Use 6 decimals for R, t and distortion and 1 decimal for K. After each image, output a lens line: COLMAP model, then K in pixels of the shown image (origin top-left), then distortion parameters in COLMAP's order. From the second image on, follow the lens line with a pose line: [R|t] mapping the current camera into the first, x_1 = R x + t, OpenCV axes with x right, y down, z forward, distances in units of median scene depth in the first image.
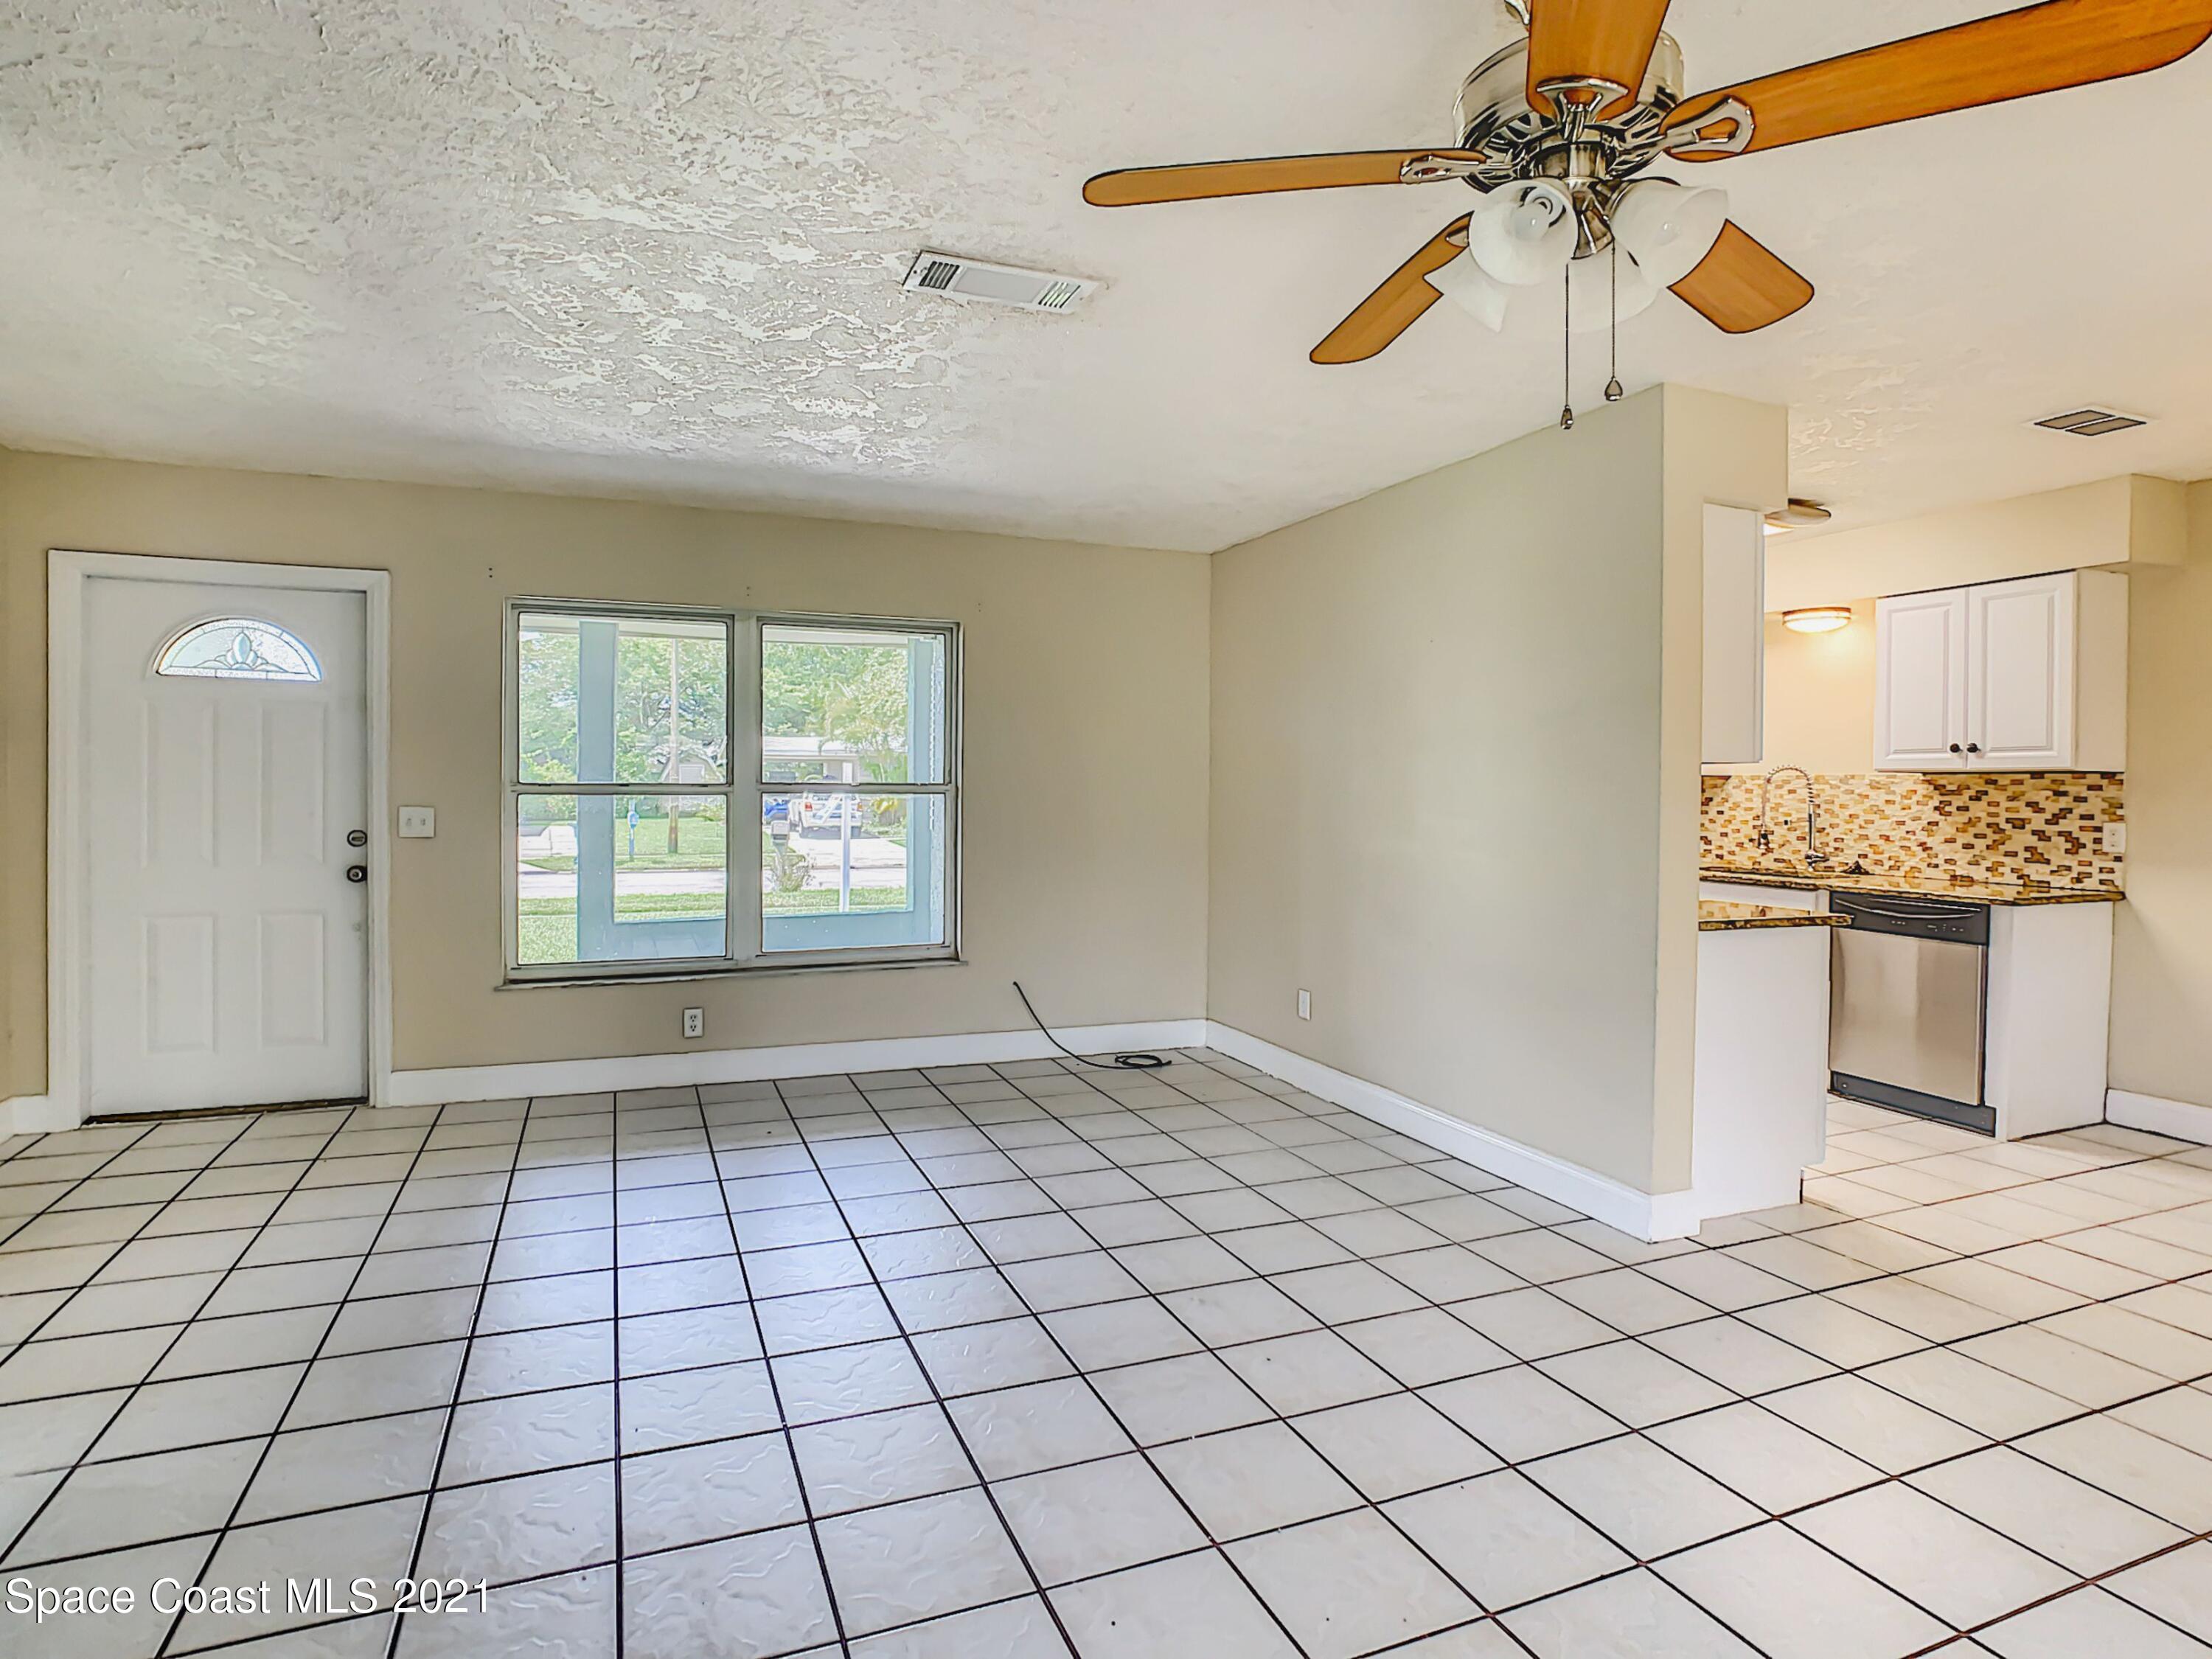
lens RADIAL K [[1198.5, 0, 1043.2], [0, 1198.5, 808.3], [0, 0, 1]] dist [-0.032487, 0.011400]
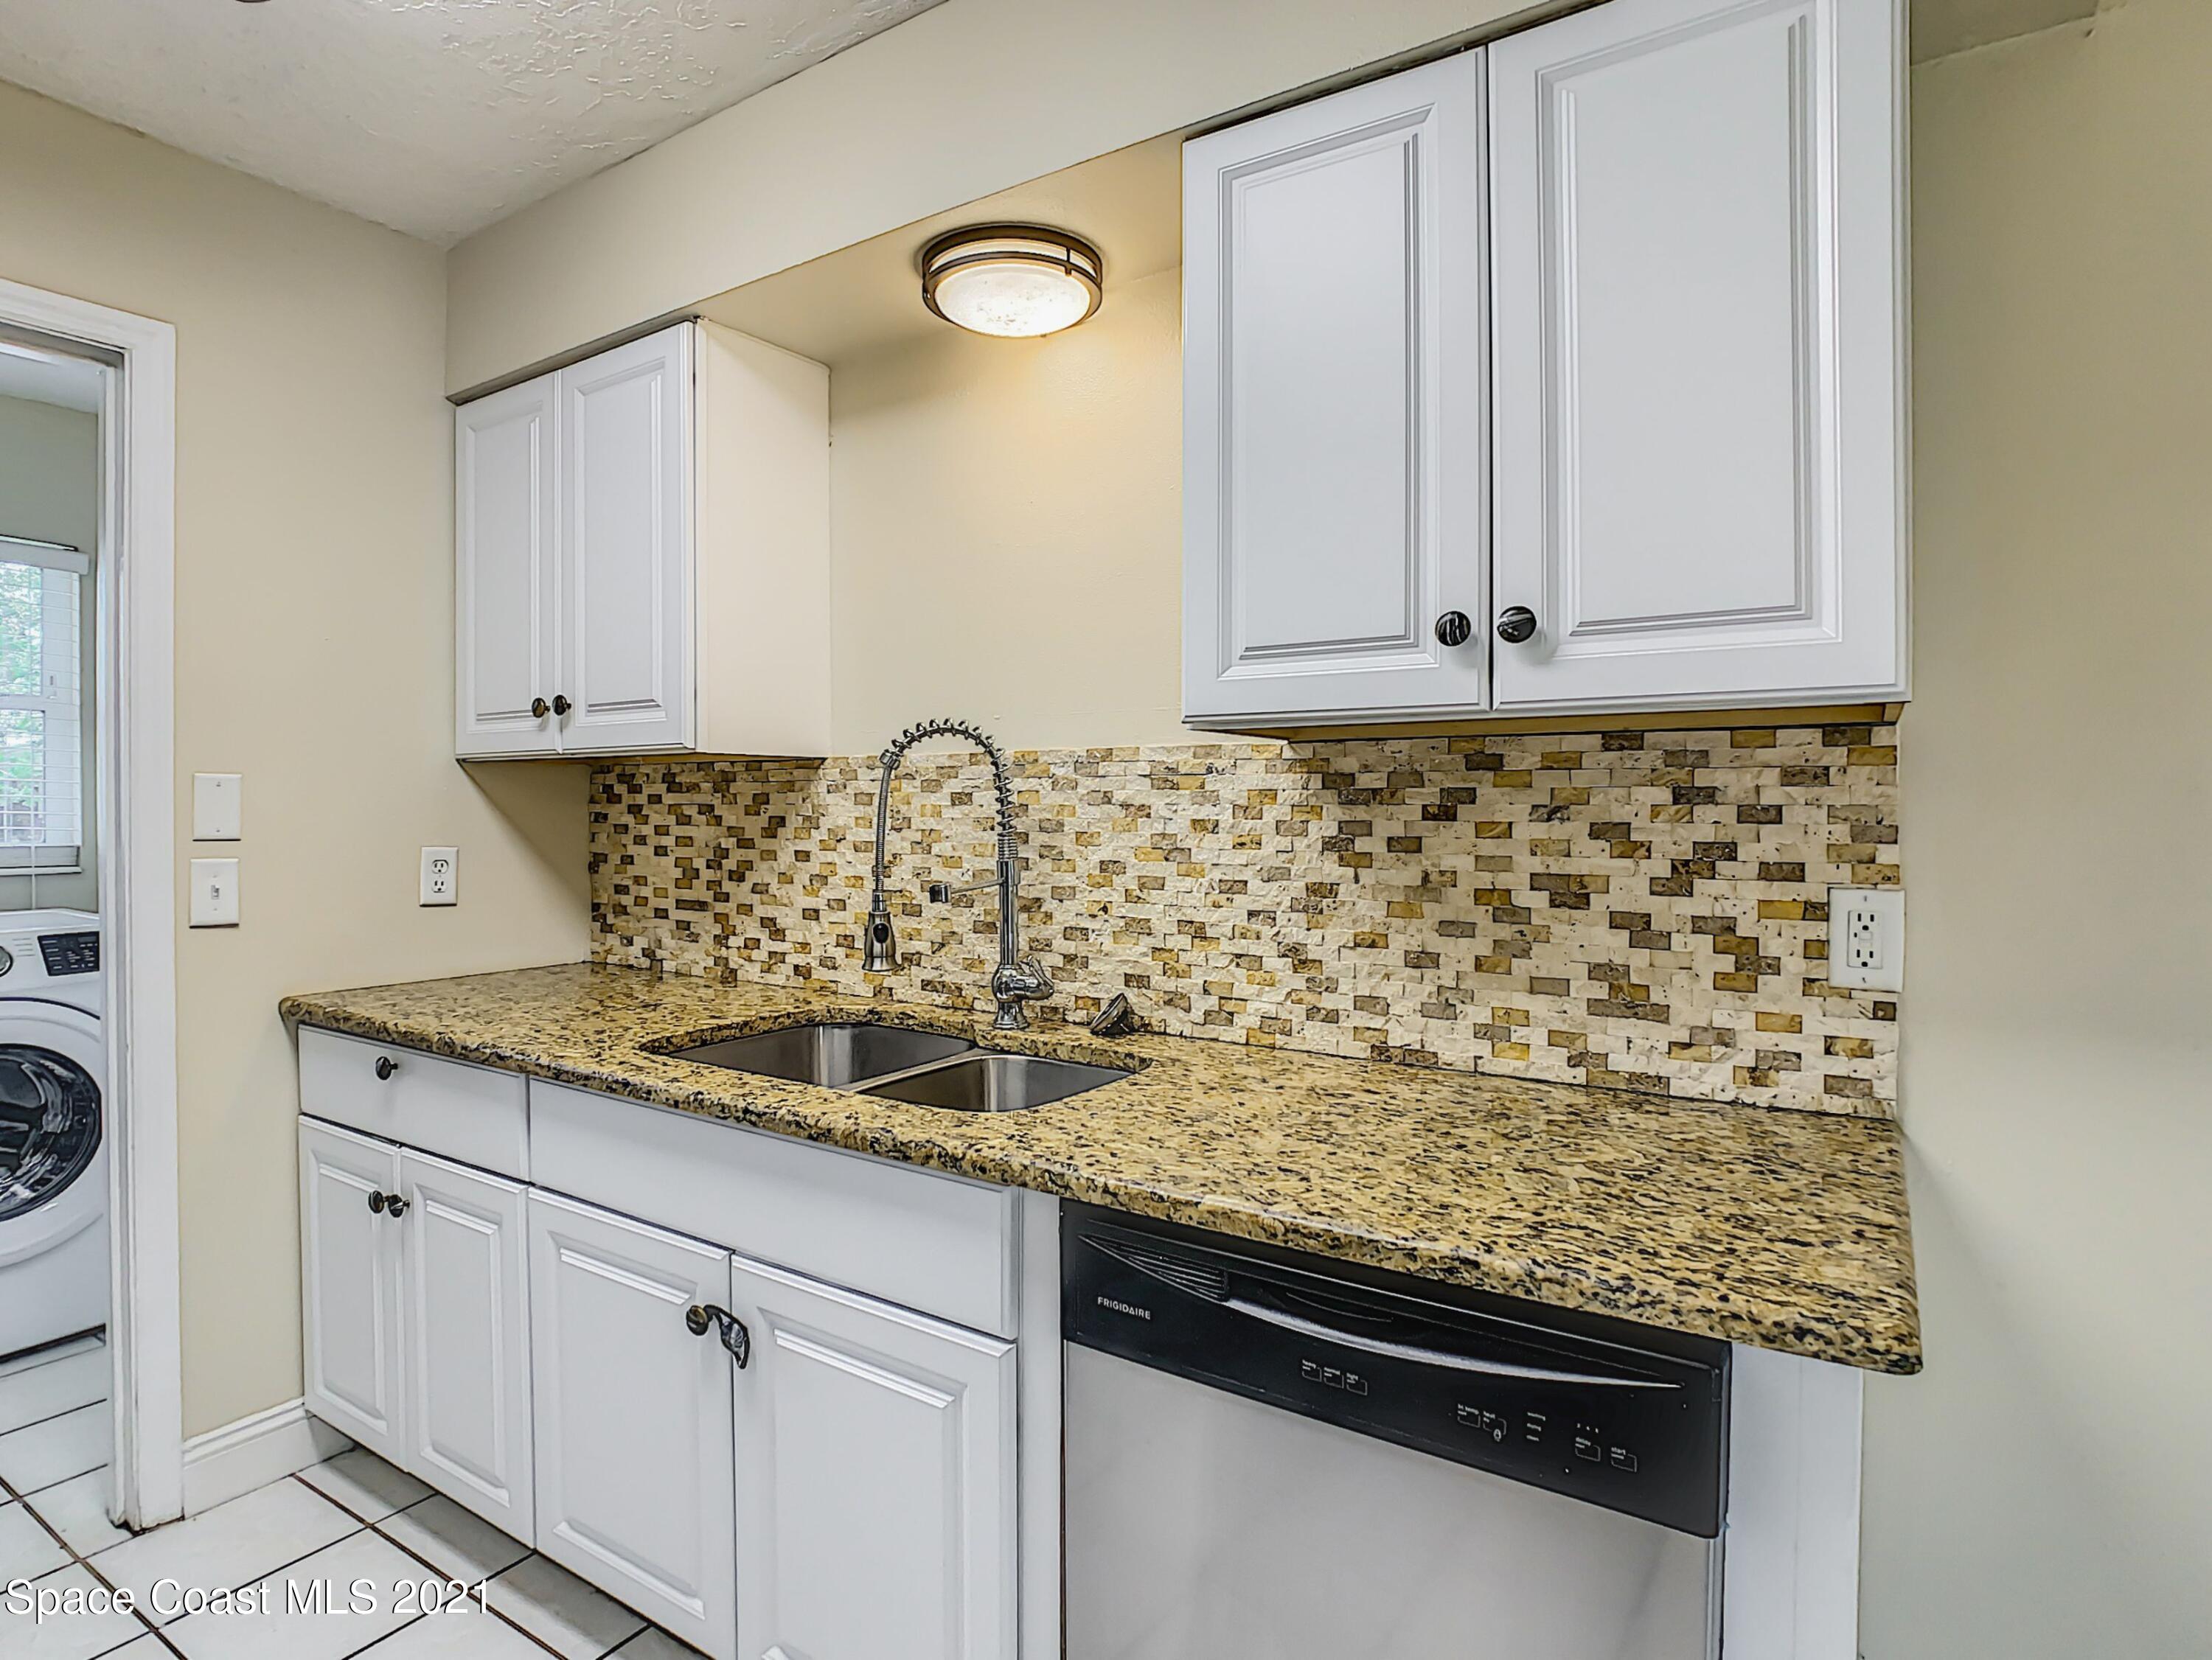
lens RADIAL K [[1175.5, 0, 1096.4], [0, 1175.5, 816.9], [0, 0, 1]] dist [-0.031660, -0.000148]
pose [[0.795897, -0.010837, 0.605335, 0.522948], [0.015243, 0.999882, -0.002141, -0.008172], [-0.605240, 0.010931, 0.795968, 0.805948]]
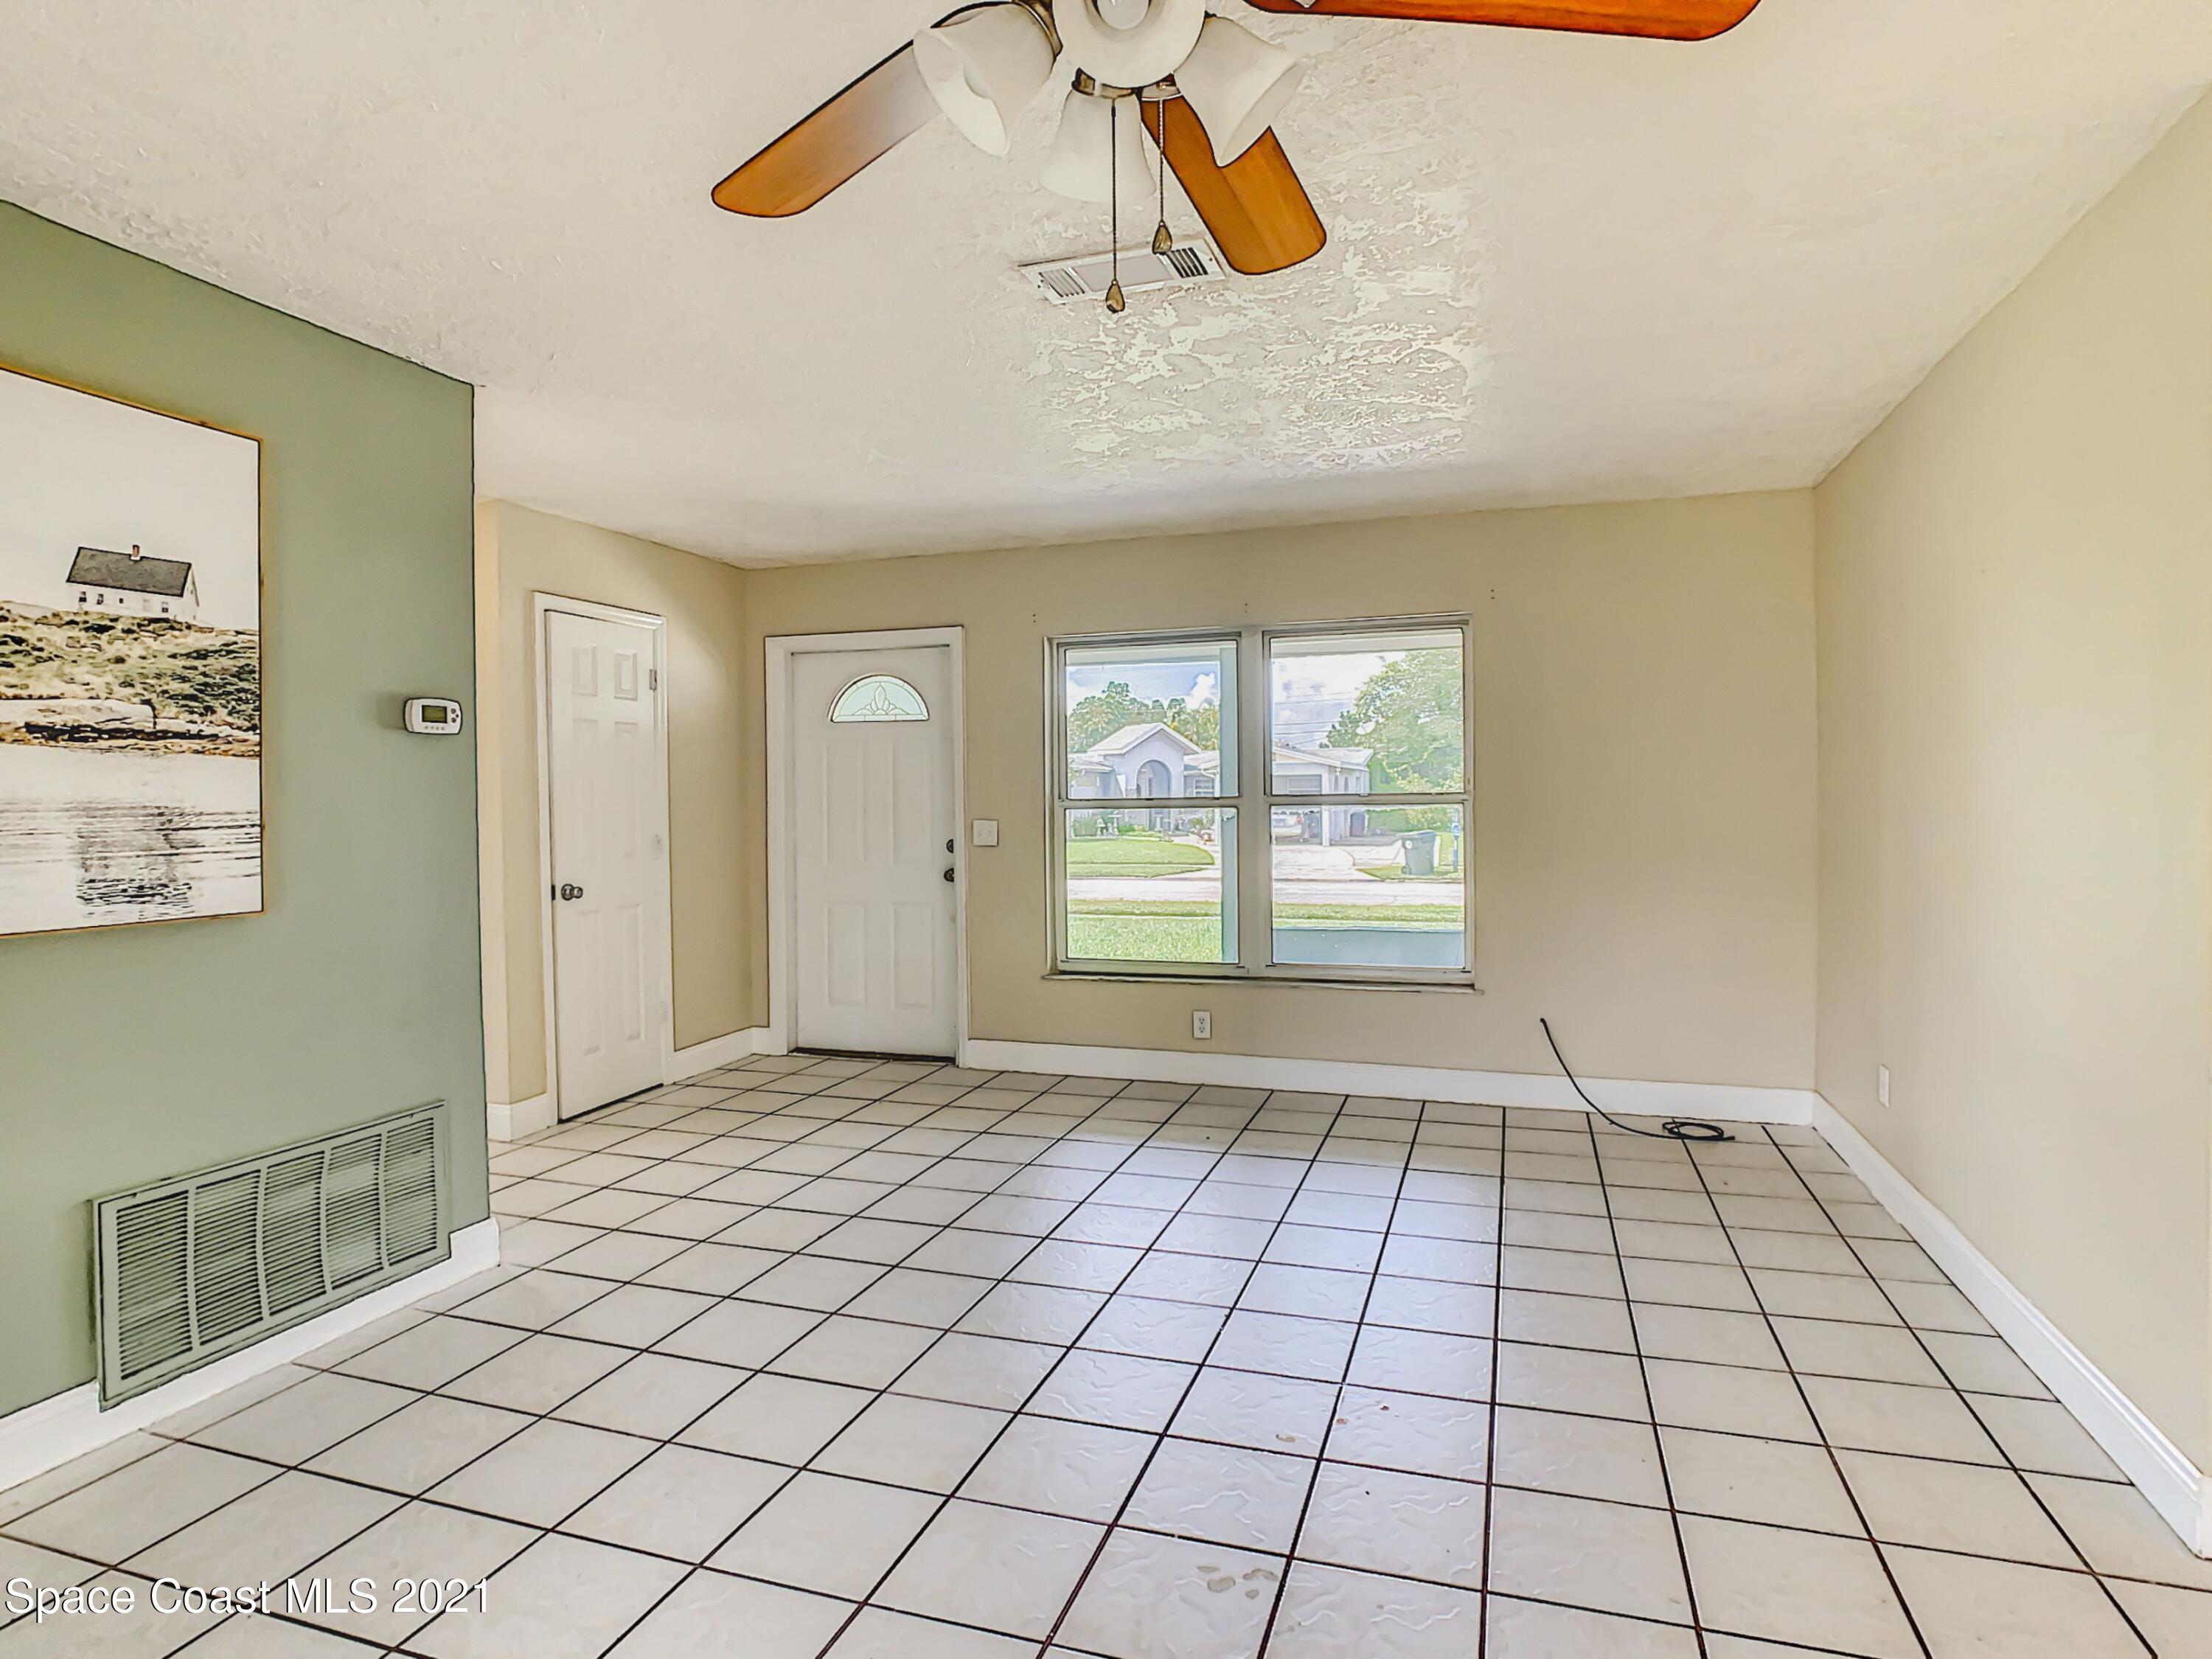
lens RADIAL K [[1186.2, 0, 1103.5], [0, 1186.2, 823.9], [0, 0, 1]] dist [-0.011193, 0.000004]
pose [[0.775747, -0.001424, -0.631043, 0.313455], [0.003983, 0.999989, 0.002640, -0.000292], [0.631032, -0.004562, 0.775744, 0.144617]]
